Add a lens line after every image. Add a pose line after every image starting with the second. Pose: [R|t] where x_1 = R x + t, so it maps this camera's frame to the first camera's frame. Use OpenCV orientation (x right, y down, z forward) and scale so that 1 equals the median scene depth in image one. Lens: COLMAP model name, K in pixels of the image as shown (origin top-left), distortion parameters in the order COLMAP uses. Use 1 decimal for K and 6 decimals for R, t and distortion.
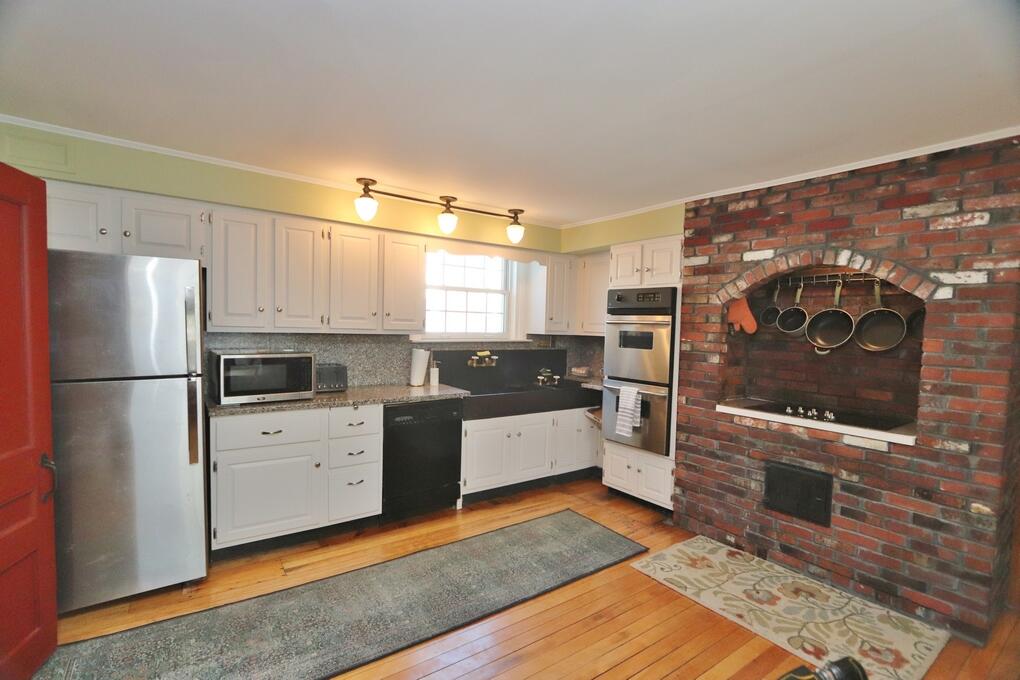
lens RADIAL K [[466.9, 0, 498.4], [0, 466.9, 350.8], [0, 0, 1]] dist [-0.010419, 0.000113]
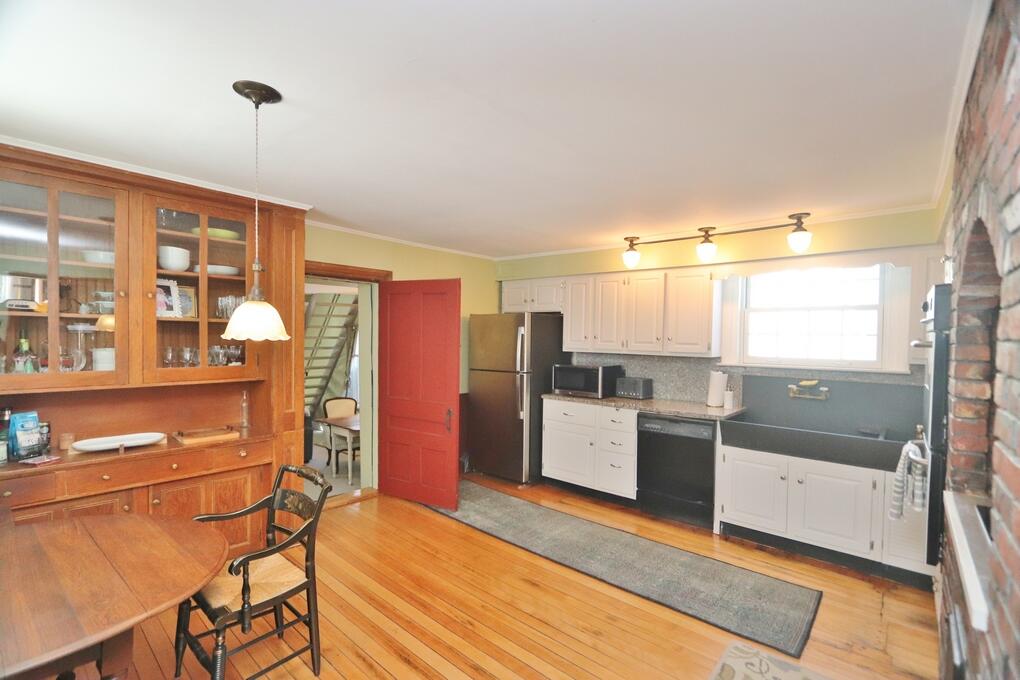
lens RADIAL K [[466.9, 0, 498.4], [0, 466.9, 350.8], [0, 0, 1]] dist [-0.010419, 0.000113]
pose [[0.224366, 0.007071, -0.974479, 0.926566], [-0.066079, 0.997783, -0.007974, -0.011865], [0.972262, 0.066182, 0.224335, 0.361890]]
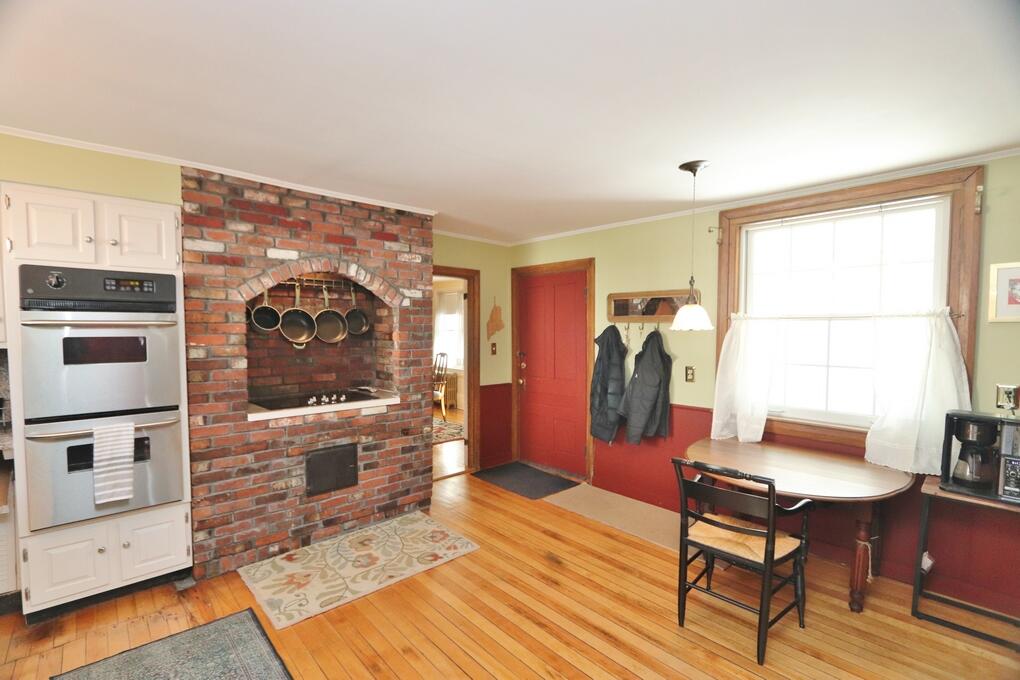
lens RADIAL K [[466.9, 0, 498.4], [0, 466.9, 350.8], [0, 0, 1]] dist [-0.010419, 0.000113]
pose [[-0.117321, -0.078885, 0.989956, -0.483595], [0.051360, 0.995024, 0.085375, -0.059447], [-0.991765, 0.060861, -0.112685, 0.649937]]
